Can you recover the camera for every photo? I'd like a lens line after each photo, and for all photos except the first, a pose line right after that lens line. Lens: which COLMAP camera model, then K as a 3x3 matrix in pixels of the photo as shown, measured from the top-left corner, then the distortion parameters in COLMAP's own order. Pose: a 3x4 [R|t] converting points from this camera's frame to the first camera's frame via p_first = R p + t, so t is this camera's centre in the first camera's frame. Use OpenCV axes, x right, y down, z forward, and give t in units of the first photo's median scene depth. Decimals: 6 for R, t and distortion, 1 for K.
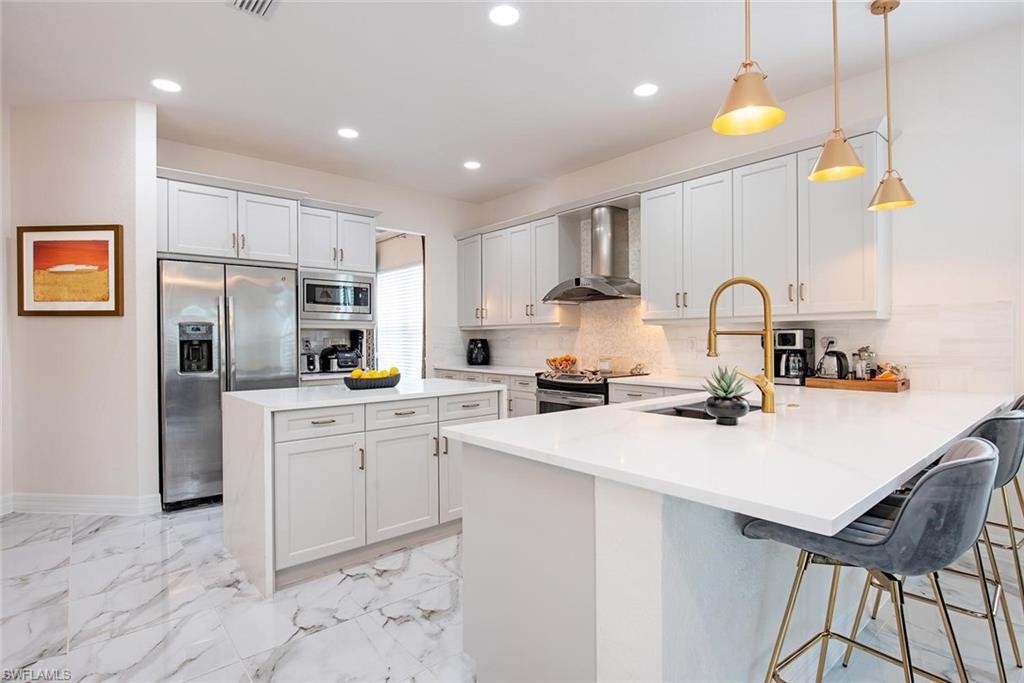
lens RADIAL K [[516.9, 0, 513.6], [0, 516.9, 340.3], [0, 0, 1]] dist [-0.019395, 0.000700]
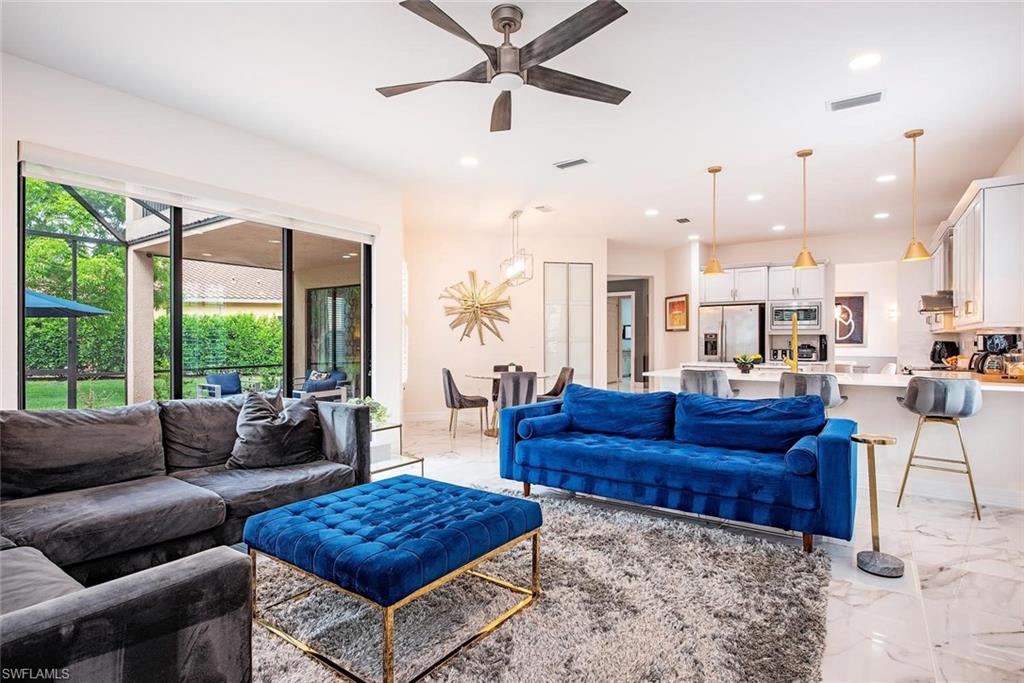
lens RADIAL K [[516.9, 0, 513.5], [0, 516.9, 344.6], [0, 0, 1]] dist [-0.019395, 0.000700]
pose [[0.273842, 0.002821, -0.961771, 1.326249], [-0.008097, 0.999967, 0.000628, 0.021331], [0.961741, 0.007616, 0.273855, -0.457238]]
